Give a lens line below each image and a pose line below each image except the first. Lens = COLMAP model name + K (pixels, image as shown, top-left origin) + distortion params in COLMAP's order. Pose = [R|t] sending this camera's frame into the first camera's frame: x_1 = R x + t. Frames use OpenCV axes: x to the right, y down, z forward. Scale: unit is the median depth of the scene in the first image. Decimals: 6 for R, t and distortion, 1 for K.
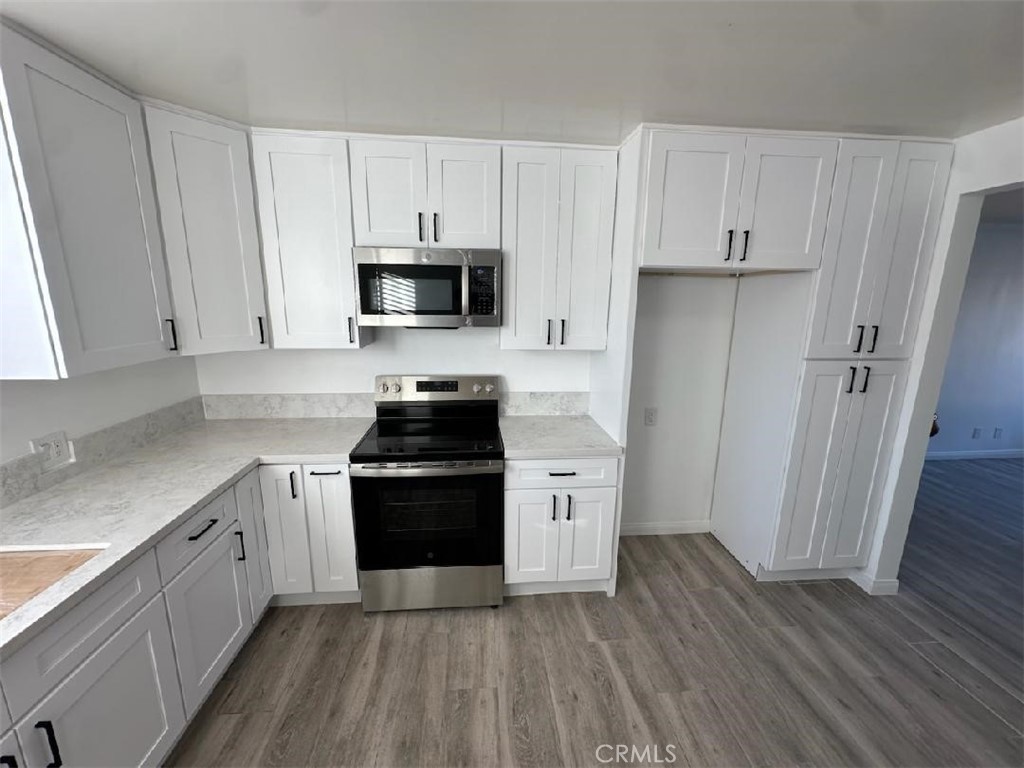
lens RADIAL K [[410.0, 0, 510.5], [0, 410.0, 383.6], [0, 0, 1]] dist [-0.003334, 0.000560]
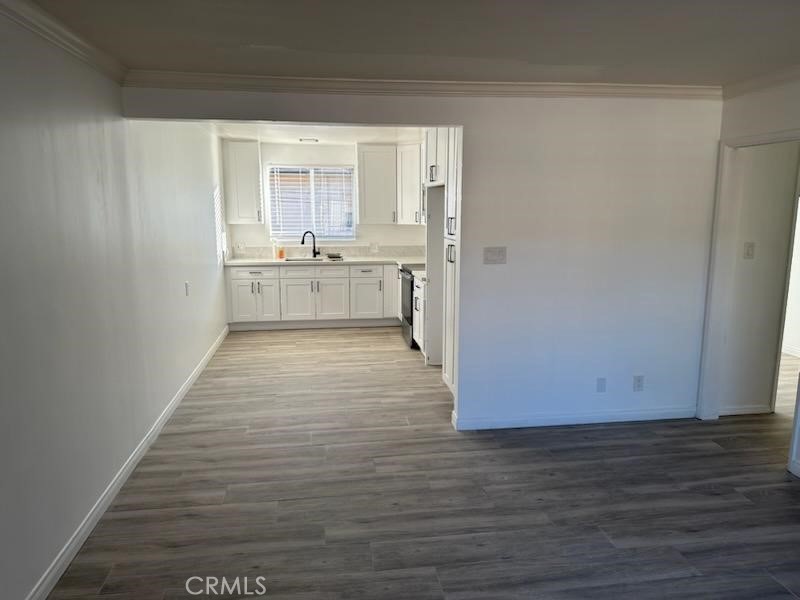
lens RADIAL K [[554.7, 0, 397.6], [0, 554.7, 295.1], [0, 0, 1]] dist [0.135854, -0.212718]
pose [[0.054703, 0.147611, -0.987532, 2.844598], [-0.204953, 0.969614, 0.133580, -0.091674], [0.977242, 0.195090, 0.083294, 0.658139]]
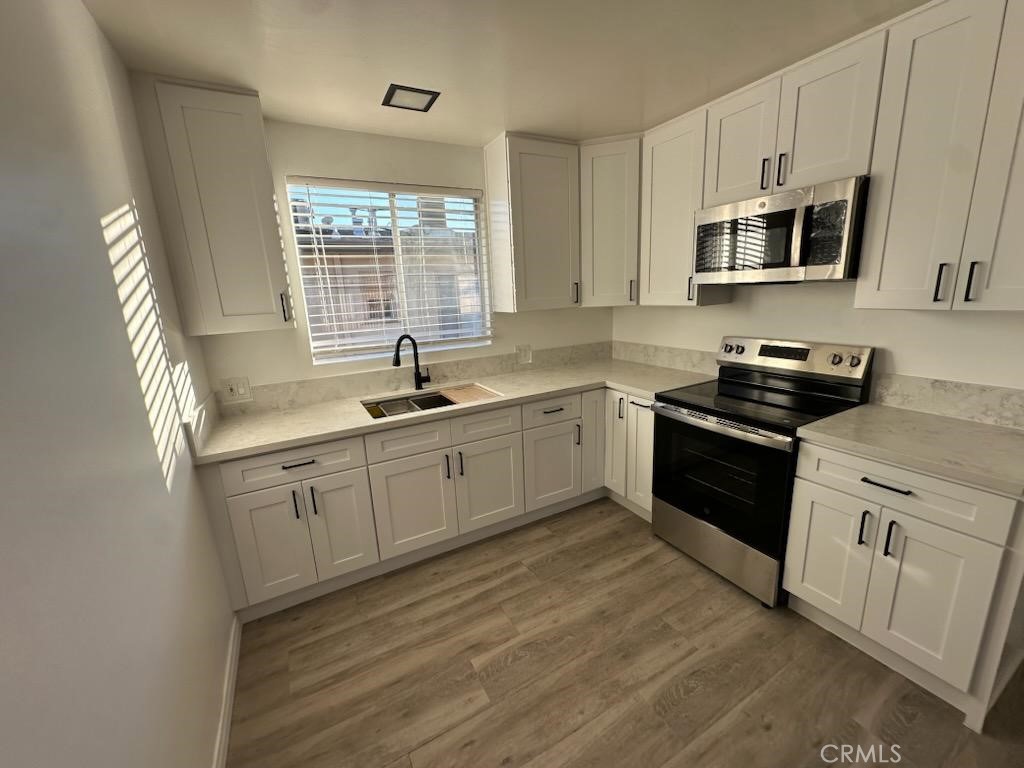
lens RADIAL K [[410.0, 0, 510.5], [0, 410.0, 383.6], [0, 0, 1]] dist [-0.003334, 0.000560]
pose [[0.401210, 0.173782, -0.899350, 0.455589], [-0.138871, 0.982029, 0.127806, 0.048028], [0.905398, 0.073616, 0.418133, 0.114995]]
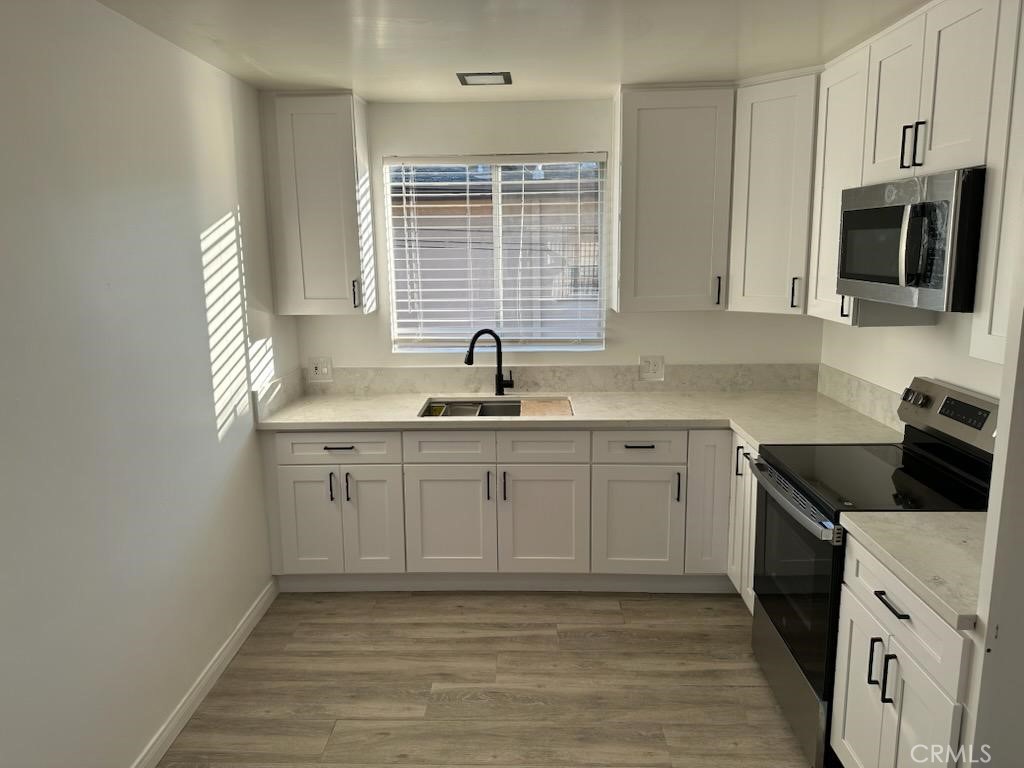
lens RADIAL K [[712.6, 0, 504.3], [0, 712.6, 376.9], [0, 0, 1]] dist [0.131797, -0.209134]
pose [[-0.119391, 0.166817, -0.978733, 0.990019], [-0.192109, 0.963273, 0.187616, -0.122844], [0.974084, 0.210423, -0.082959, 0.537437]]
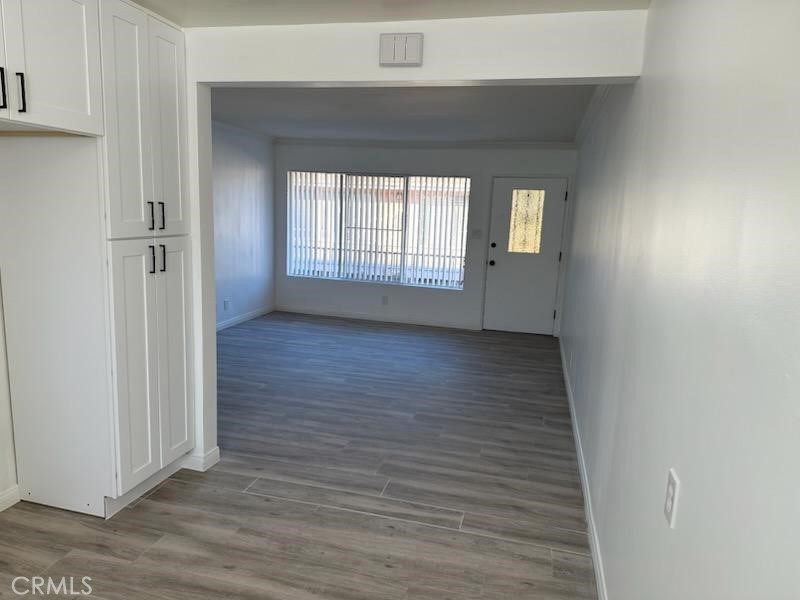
lens RADIAL K [[558.1, 0, 396.0], [0, 558.1, 300.9], [0, 0, 1]] dist [0.110419, -0.155780]
pose [[0.328231, -0.156750, 0.931501, -0.215755], [0.160315, 0.981073, 0.108602, 0.032418], [-0.930894, 0.113687, 0.347148, 0.031022]]
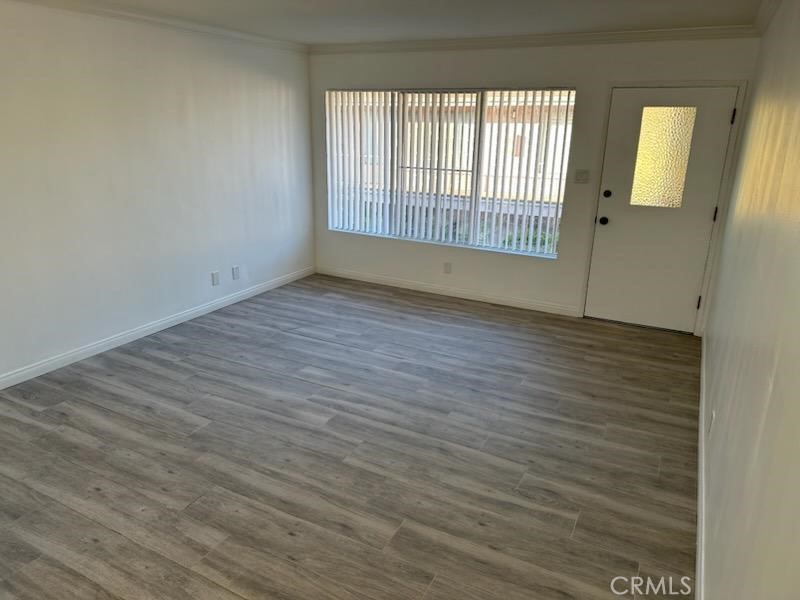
lens RADIAL K [[554.7, 0, 397.6], [0, 554.7, 295.1], [0, 0, 1]] dist [0.135854, -0.212718]
pose [[0.538953, -0.254588, 0.802941, 0.814897], [0.165269, 0.966664, 0.195567, -0.025522], [-0.825964, 0.027301, 0.563062, 0.050411]]
